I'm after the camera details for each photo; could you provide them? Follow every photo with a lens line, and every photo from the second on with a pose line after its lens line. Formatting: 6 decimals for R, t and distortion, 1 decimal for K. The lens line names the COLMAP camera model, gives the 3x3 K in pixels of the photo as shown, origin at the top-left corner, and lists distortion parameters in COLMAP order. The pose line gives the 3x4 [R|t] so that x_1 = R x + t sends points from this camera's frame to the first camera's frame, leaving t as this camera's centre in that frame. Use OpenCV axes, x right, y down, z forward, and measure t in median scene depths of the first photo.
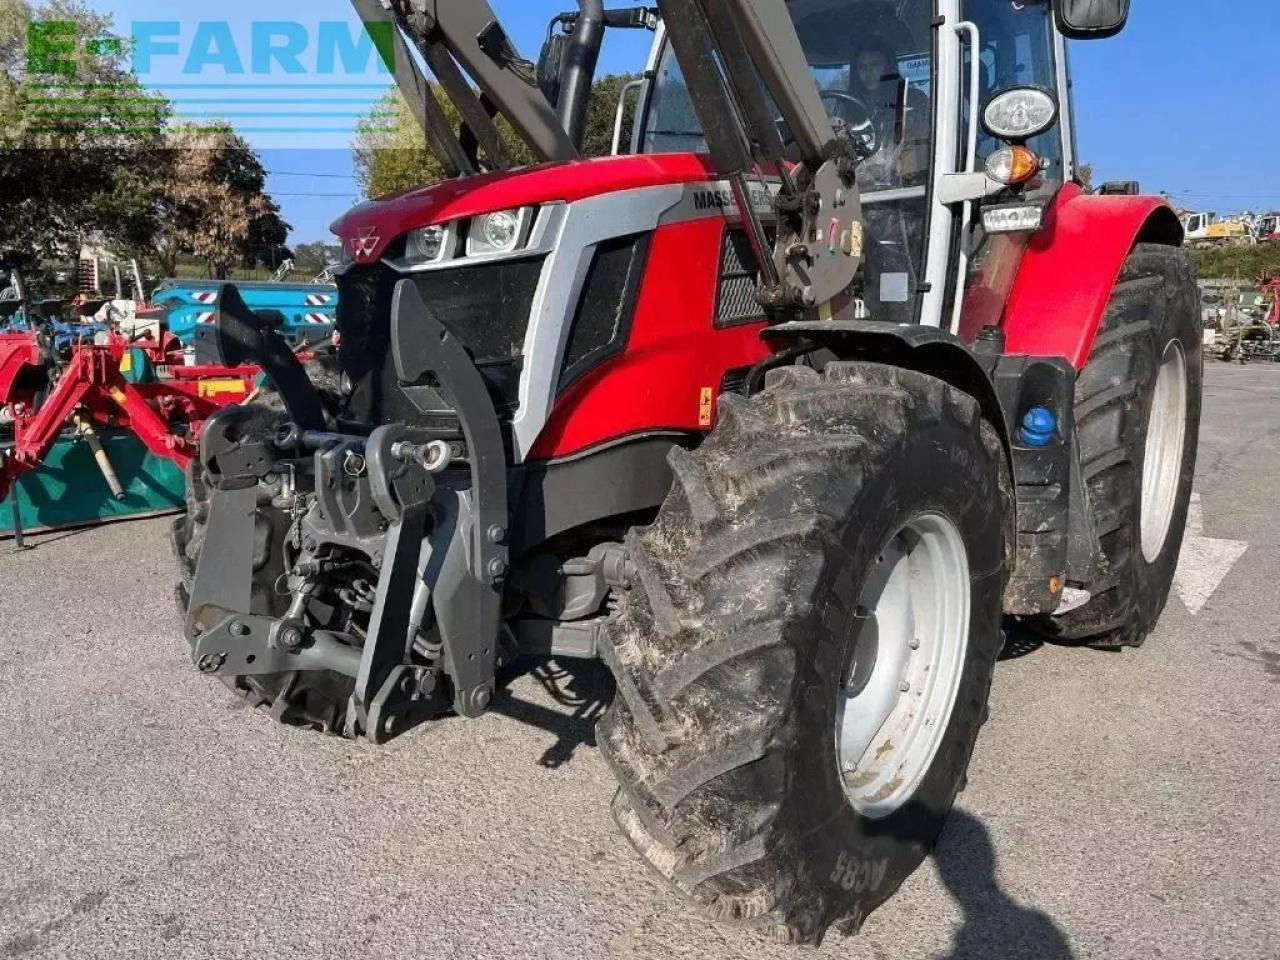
lens RADIAL K [[993.0, 0, 649.4], [0, 993.0, 479.9], [0, 0, 1]] dist [0.038879, -0.038711]
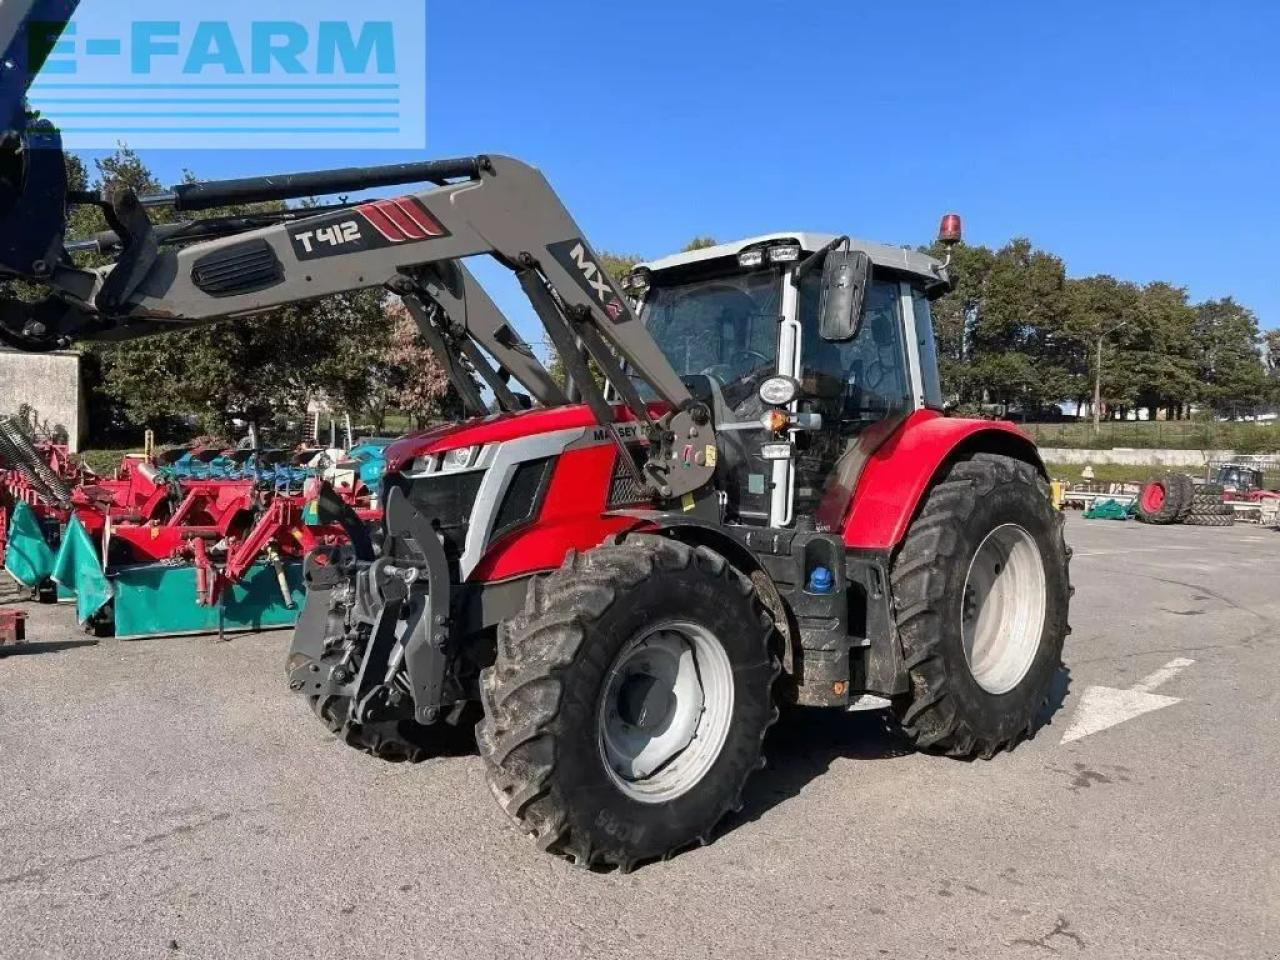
lens RADIAL K [[993.0, 0, 637.1], [0, 993.0, 480.4], [0, 0, 1]] dist [0.038879, -0.038711]
pose [[0.981653, 0.028670, -0.188510, 0.398949], [-0.056602, 0.987884, -0.144506, 0.033094], [0.182083, 0.152524, 0.971382, -0.564781]]
